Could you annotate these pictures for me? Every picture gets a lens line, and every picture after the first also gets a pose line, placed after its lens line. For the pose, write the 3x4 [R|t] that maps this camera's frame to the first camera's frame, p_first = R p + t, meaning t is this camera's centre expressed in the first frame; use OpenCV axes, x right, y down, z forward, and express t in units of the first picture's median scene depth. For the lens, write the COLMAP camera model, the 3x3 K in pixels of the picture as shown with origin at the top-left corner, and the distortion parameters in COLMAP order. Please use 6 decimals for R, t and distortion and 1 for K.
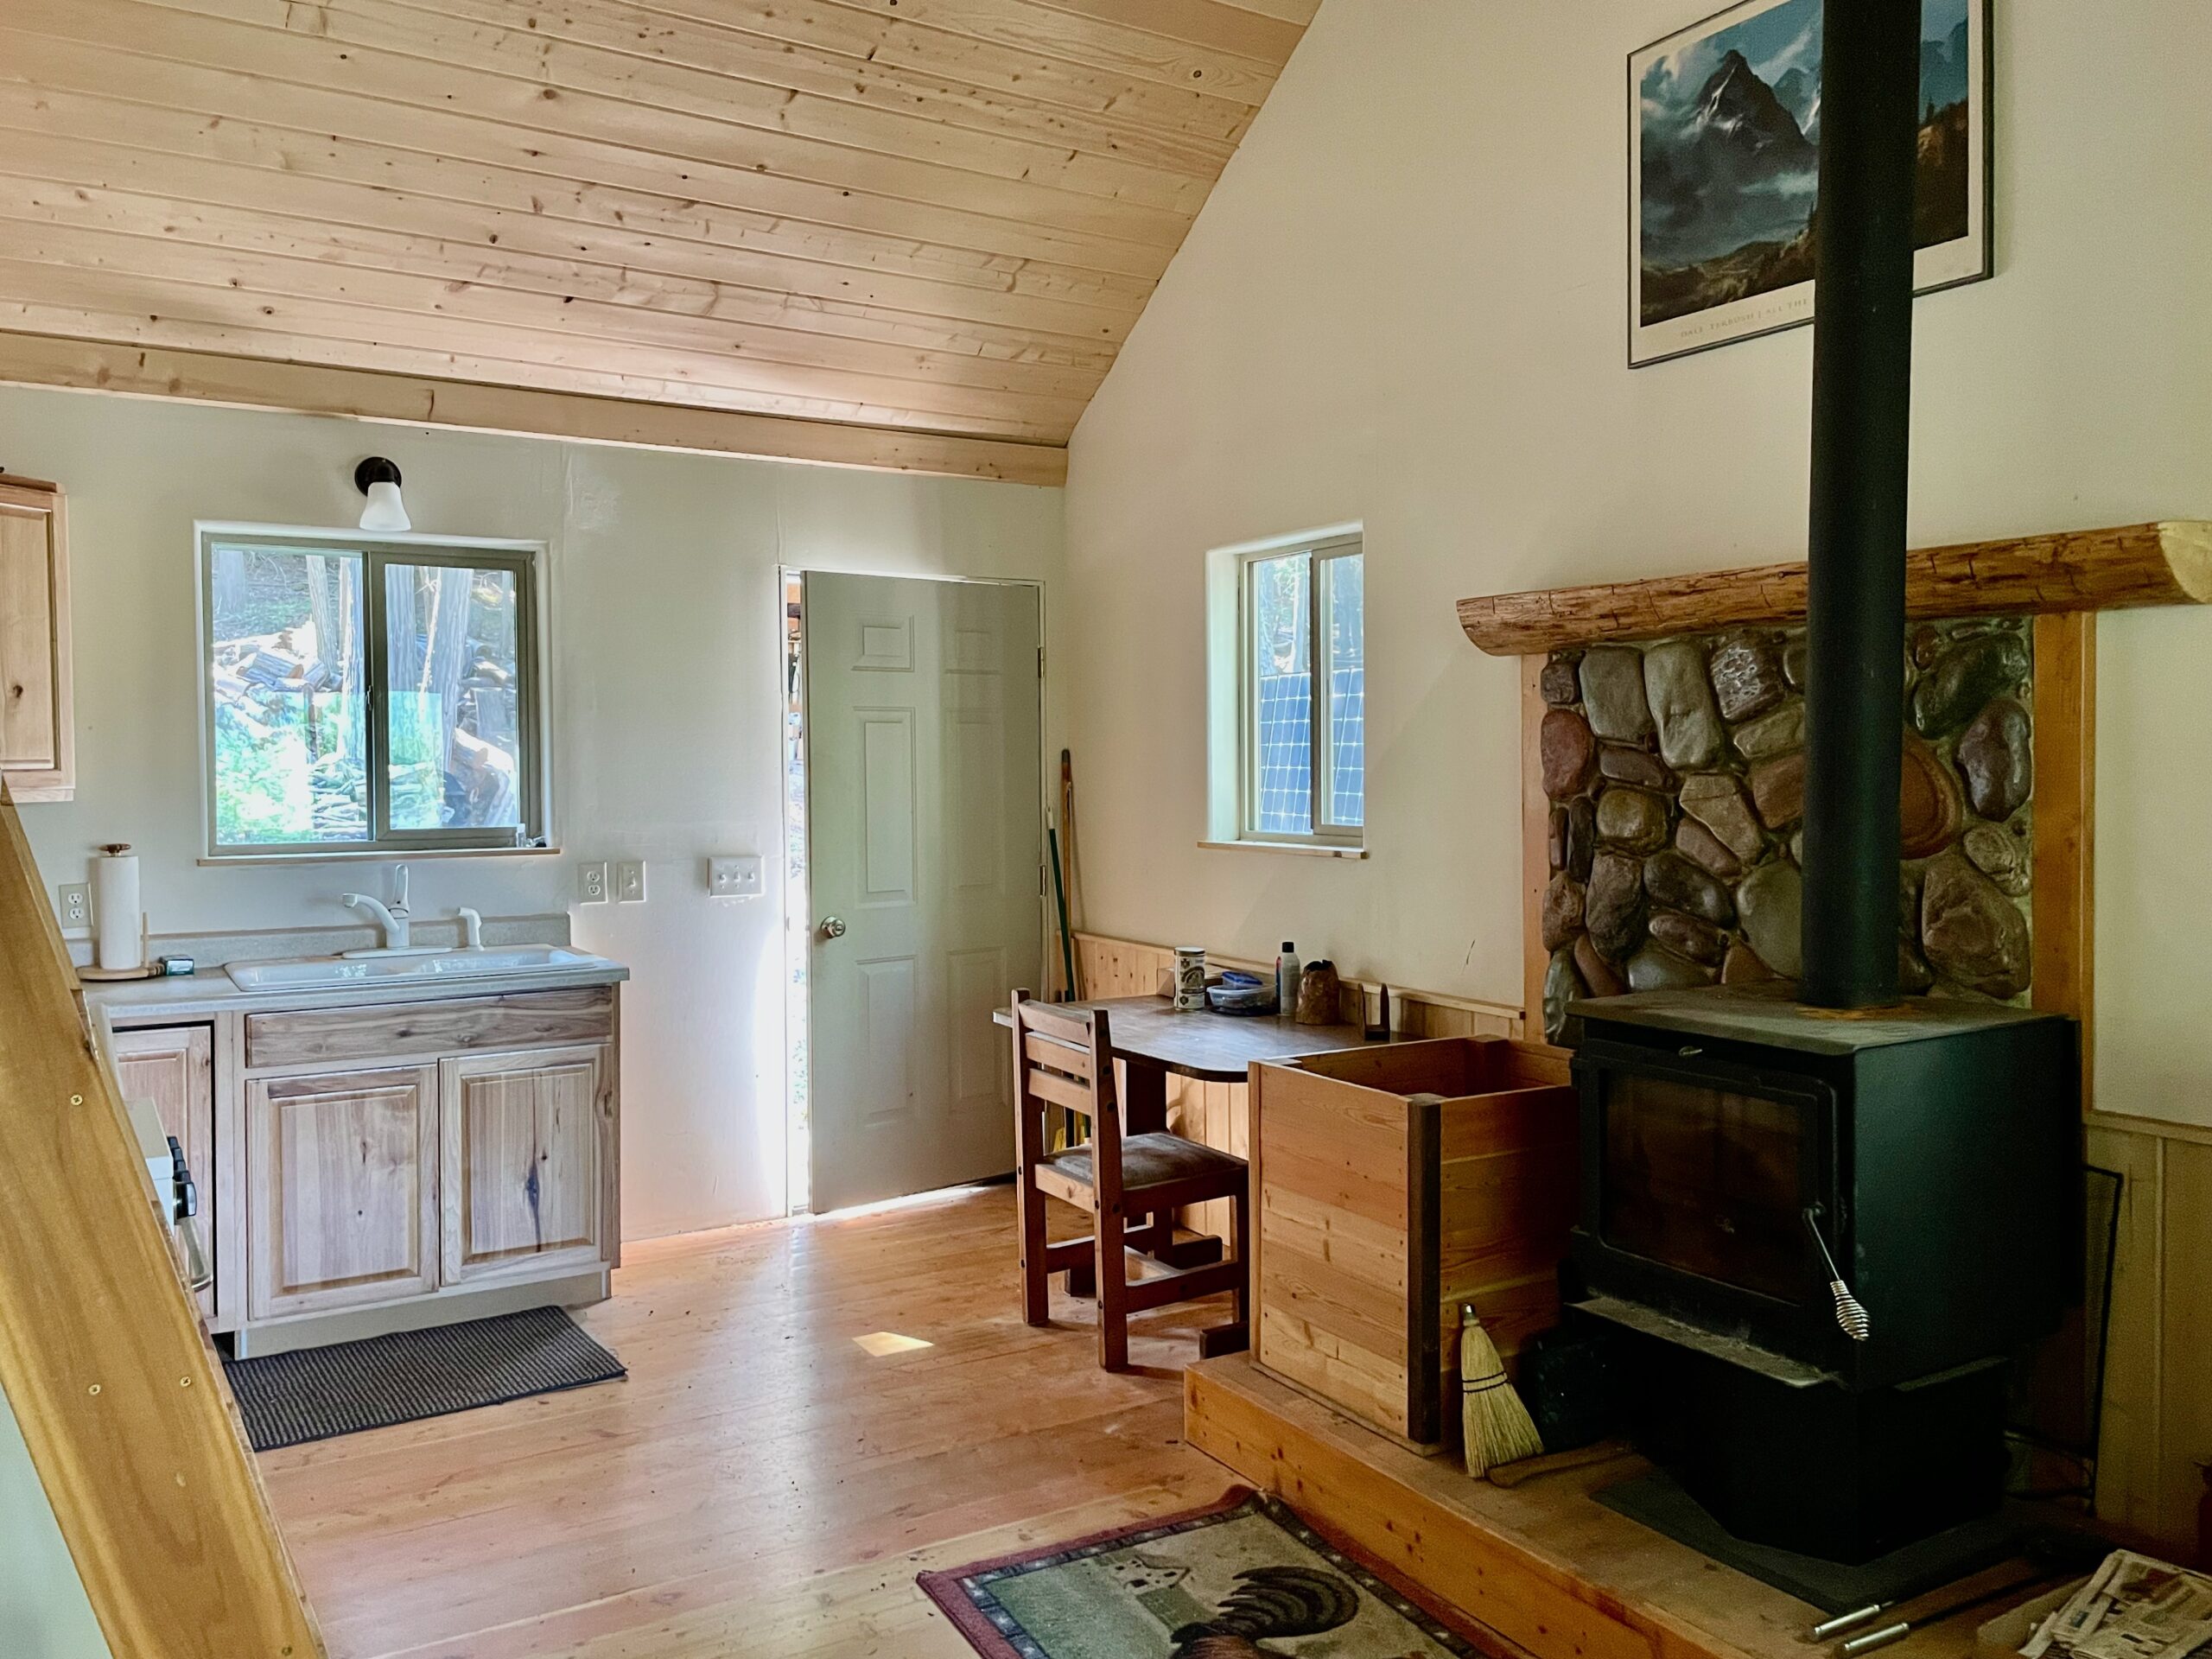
lens RADIAL K [[1690.9, 0, 1122.8], [0, 1690.9, 842.8], [0, 0, 1]] dist [-0.001031, -0.006831]
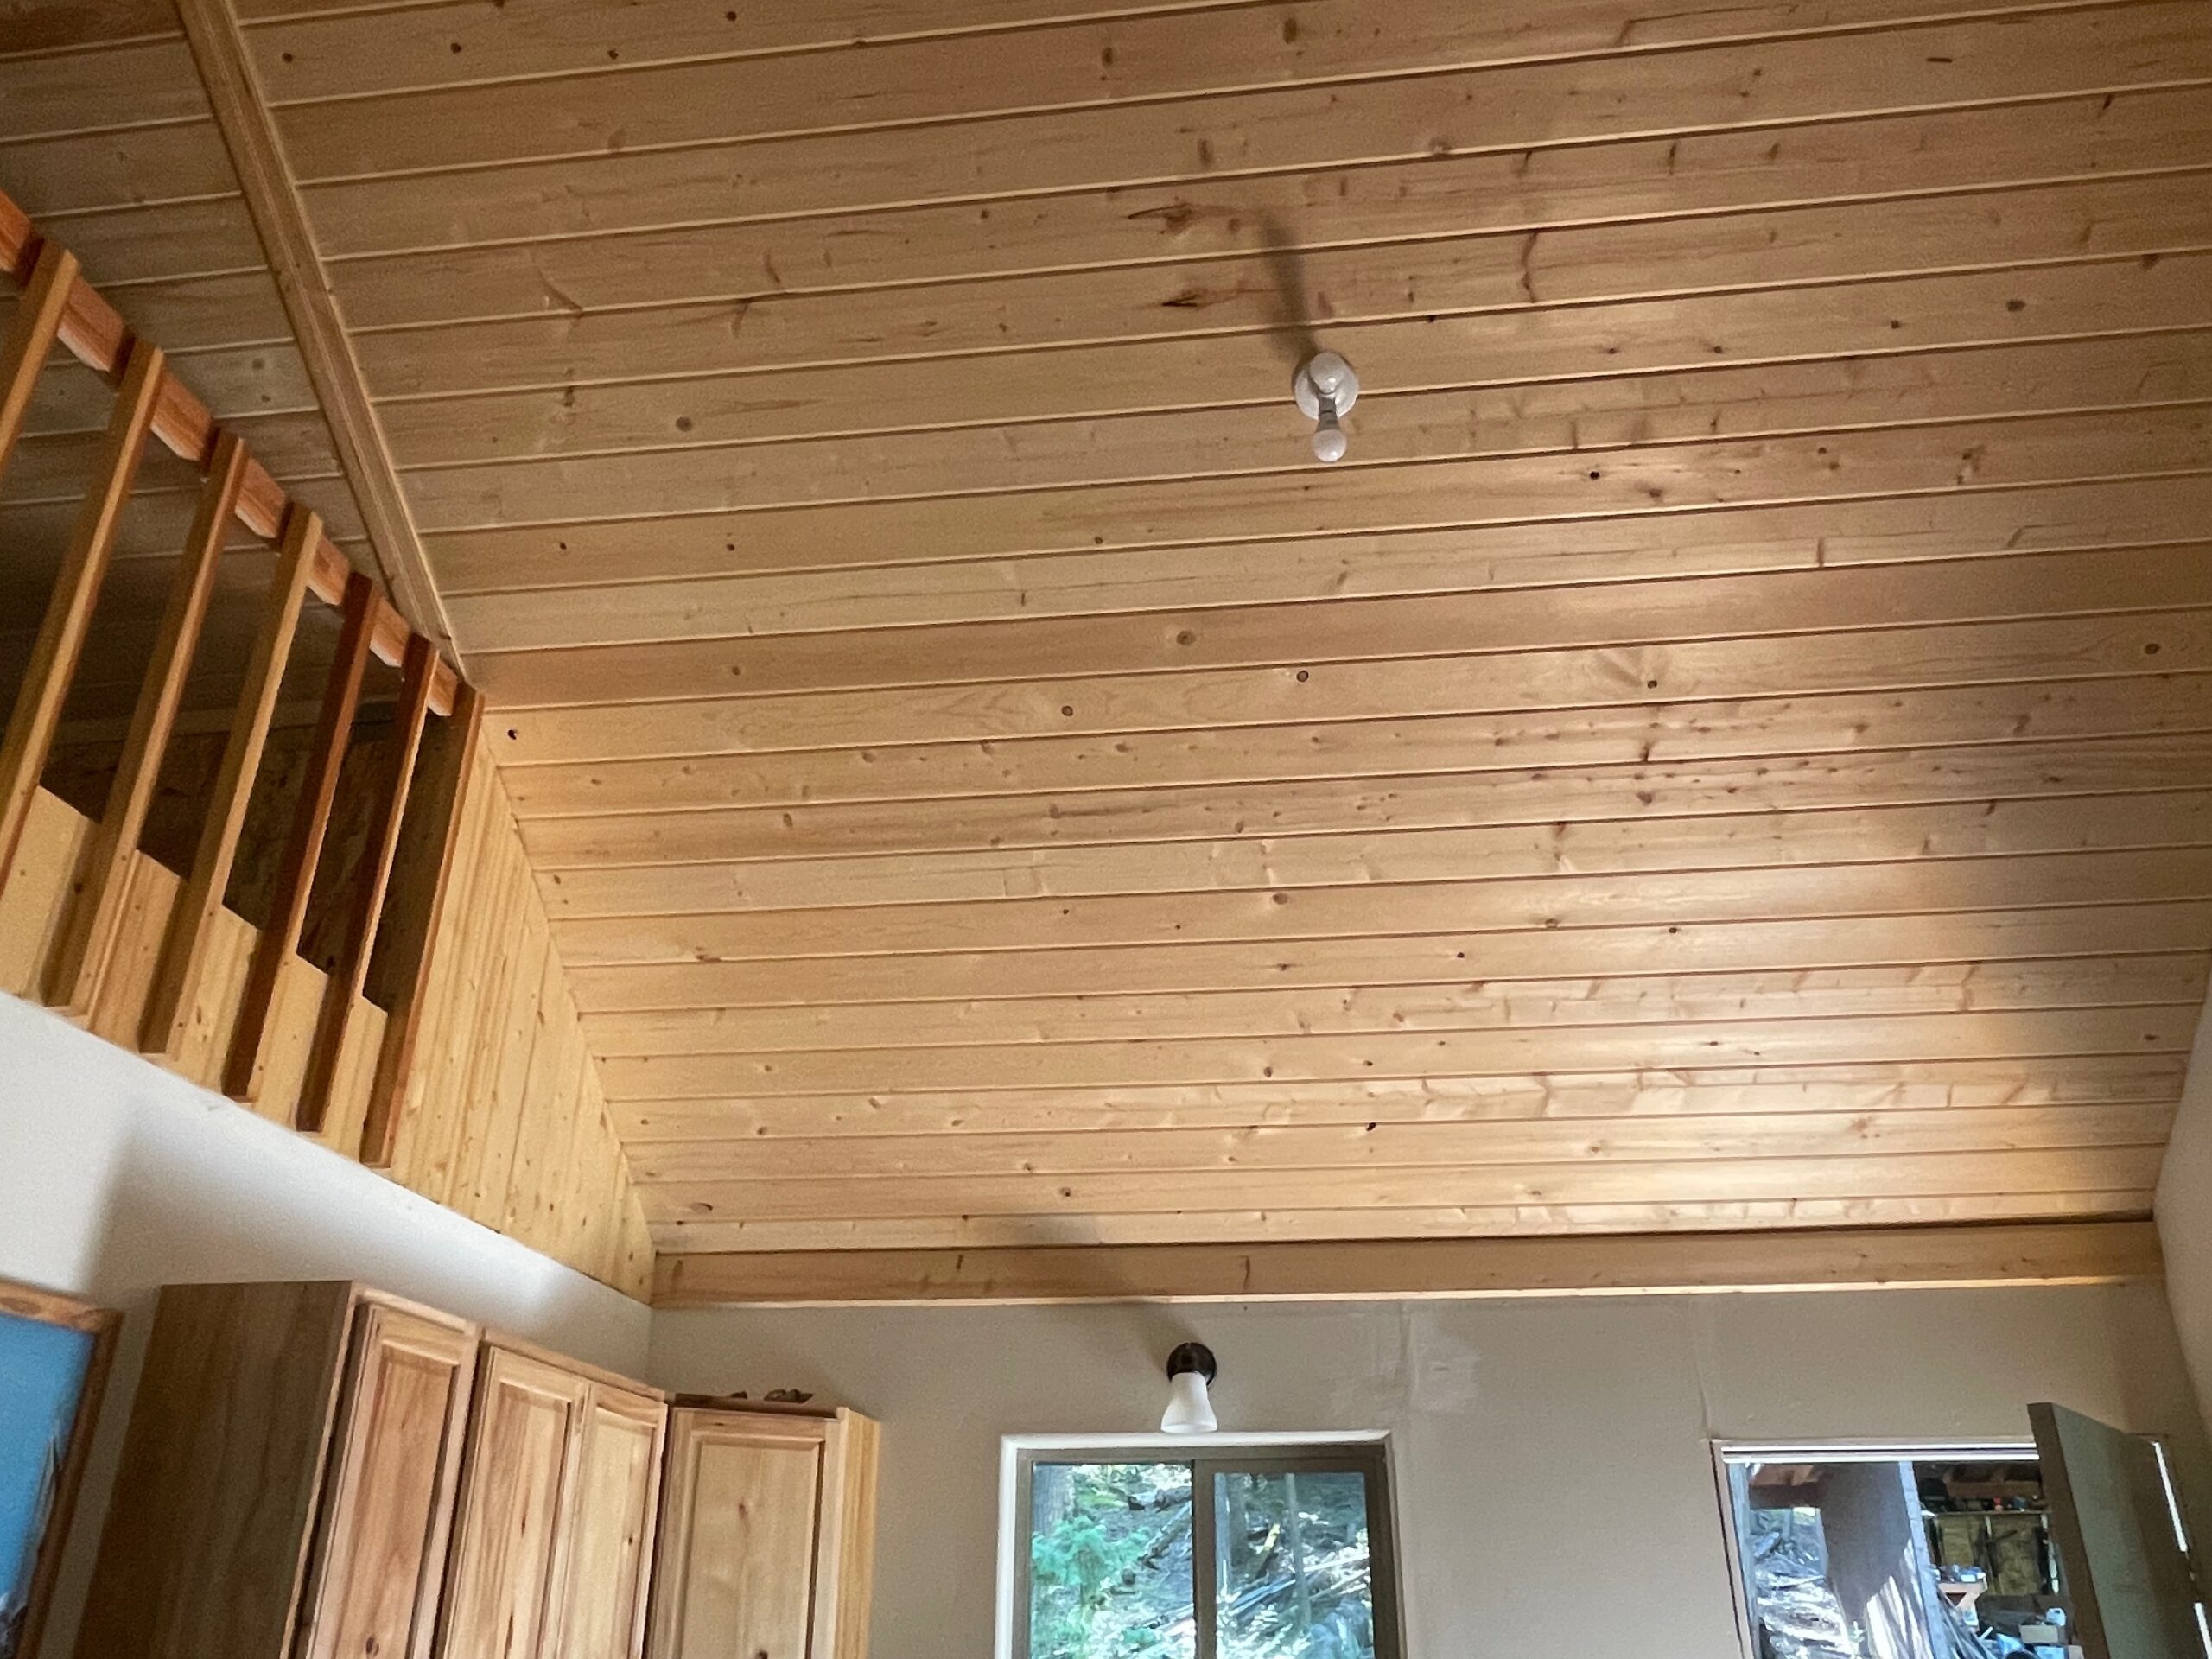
lens RADIAL K [[1690.9, 0, 1117.7], [0, 1690.9, 833.9], [0, 0, 1]] dist [-0.001031, -0.006831]
pose [[0.773360, -0.270314, -0.573449, 0.093369], [-0.037497, 0.883454, -0.467014, -0.056912], [0.632857, 0.382673, 0.673093, 0.314425]]
